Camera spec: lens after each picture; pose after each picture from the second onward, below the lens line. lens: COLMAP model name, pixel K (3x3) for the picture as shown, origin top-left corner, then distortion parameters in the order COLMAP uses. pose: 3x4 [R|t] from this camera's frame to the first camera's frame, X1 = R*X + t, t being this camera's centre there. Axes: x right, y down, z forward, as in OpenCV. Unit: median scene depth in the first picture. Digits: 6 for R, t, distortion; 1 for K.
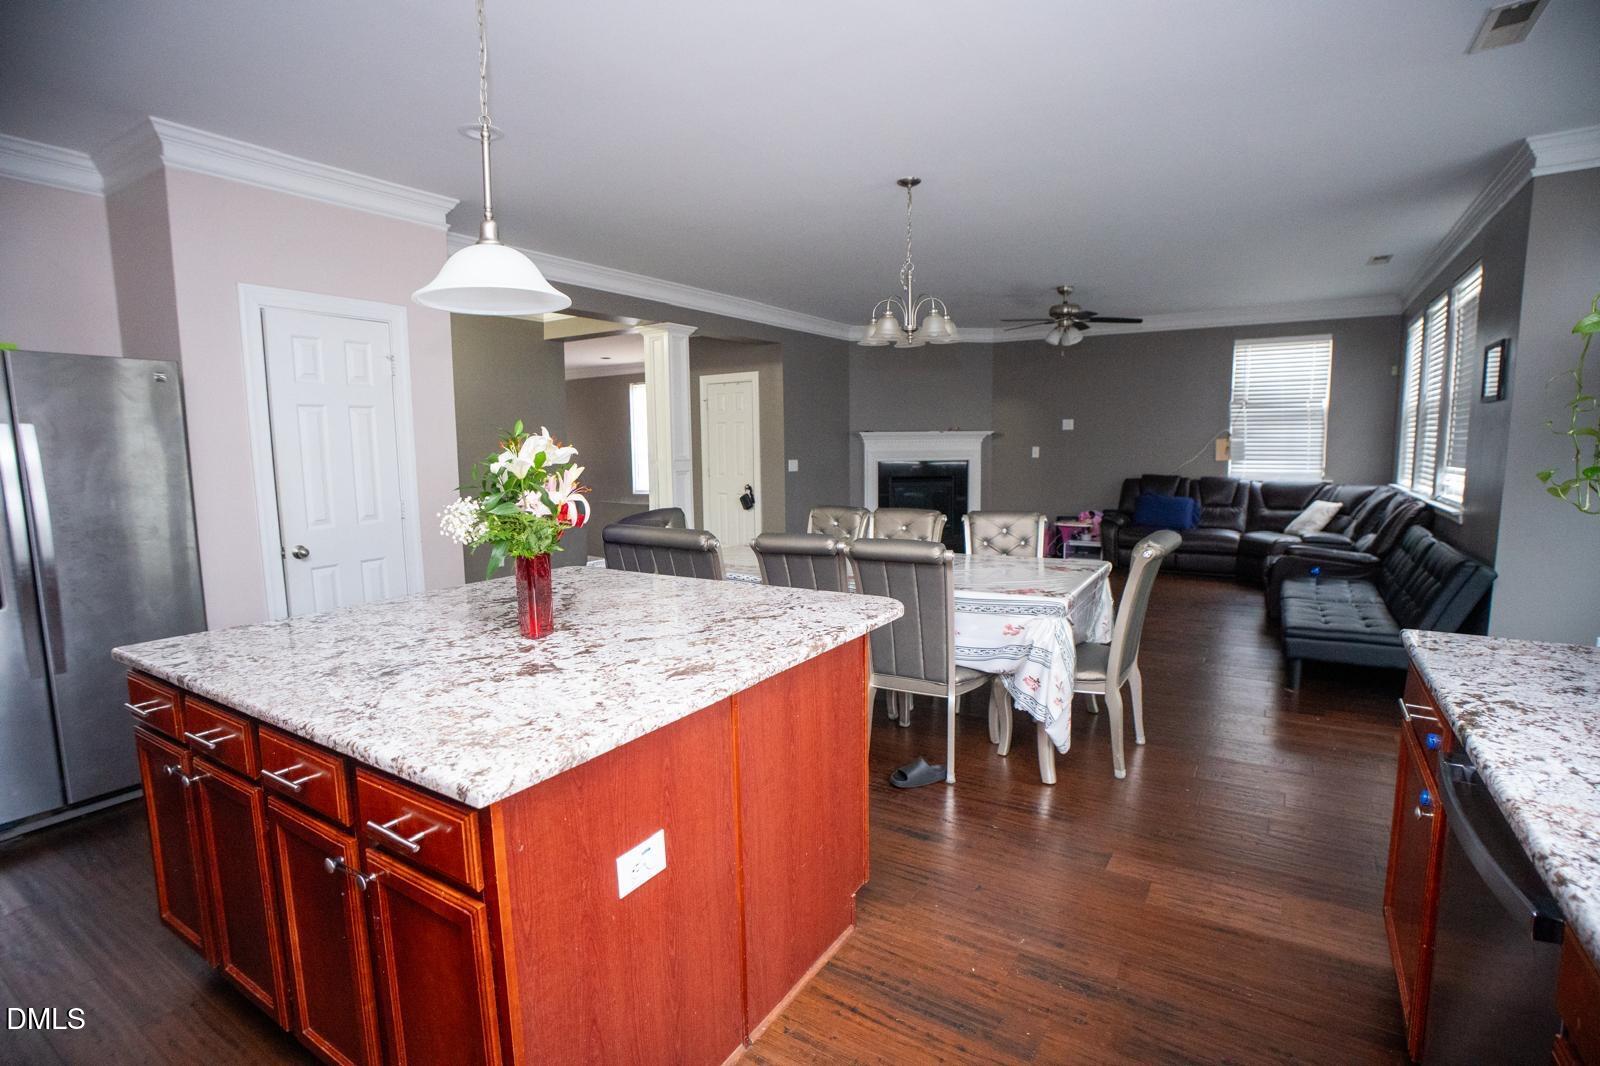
lens RADIAL K [[741.5, 0, 800.0], [0, 741.5, 533.0], [0, 0, 1]] dist [0.002672, 0.000297]
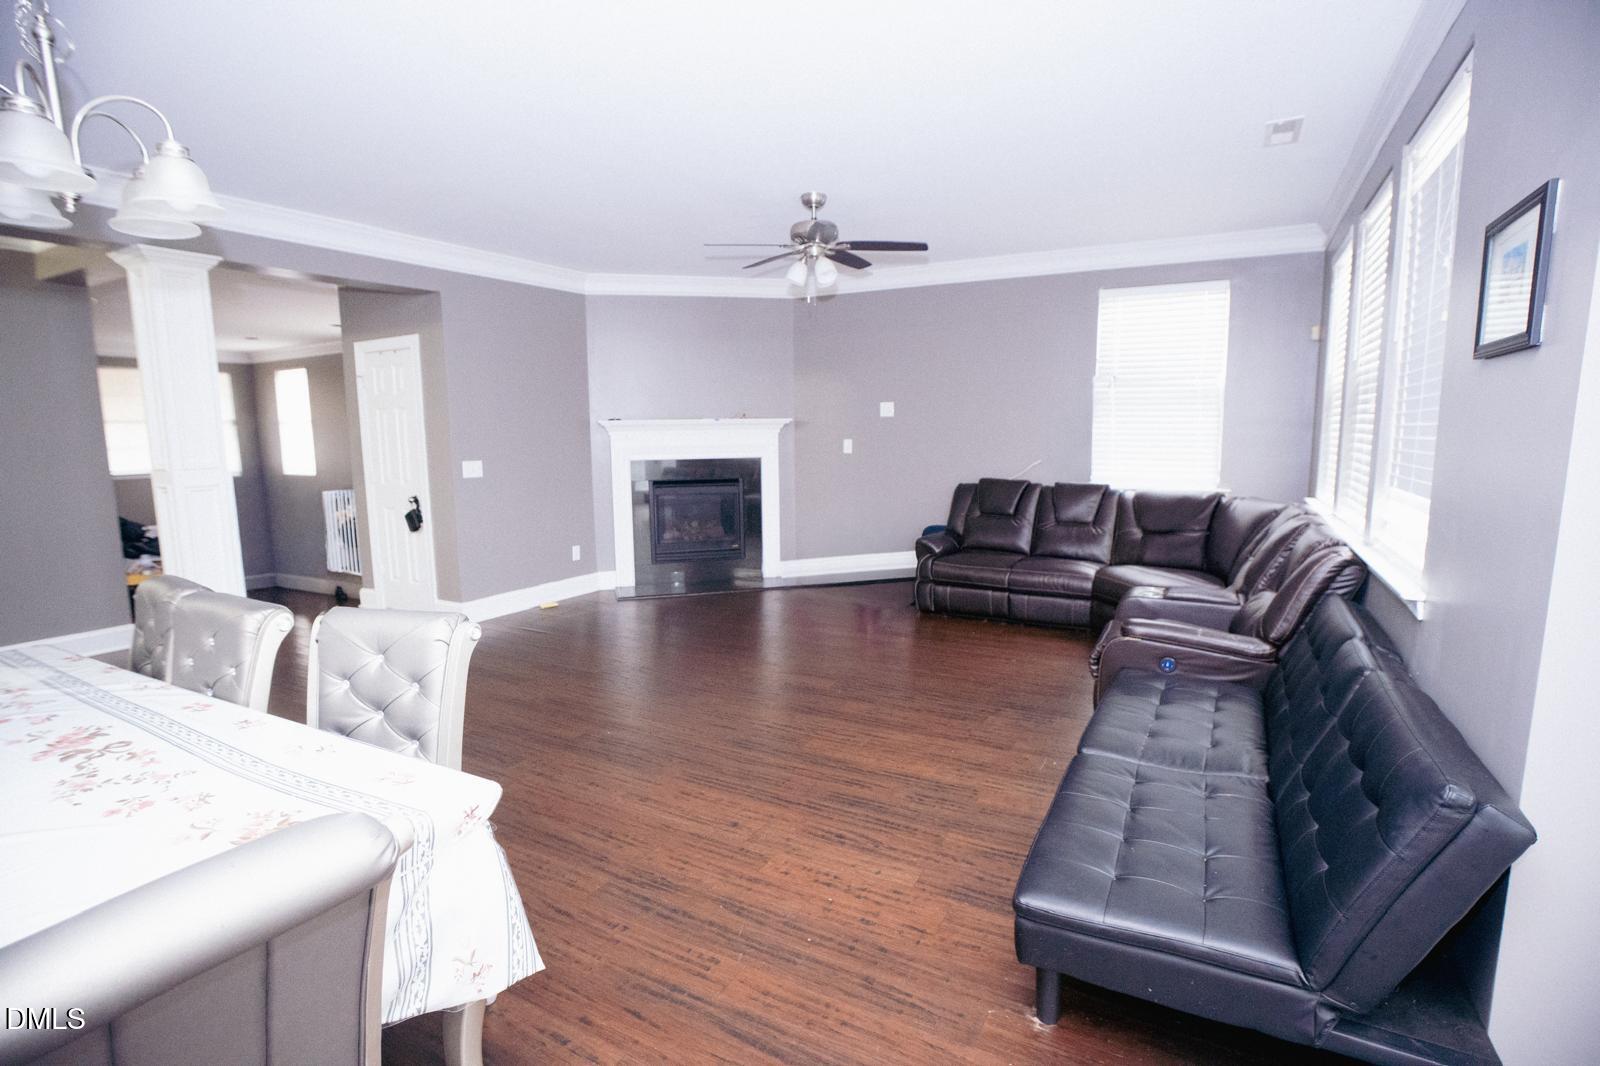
lens RADIAL K [[776.6, 0, 751.1], [0, 776.6, 534.8], [0, 0, 1]] dist [-0.003379, 0.000444]
pose [[0.999407, -0.005124, 0.034056, 0.237675], [0.004561, 0.999852, 0.016589, -0.042018], [-0.034136, -0.016424, 0.999282, 0.278311]]
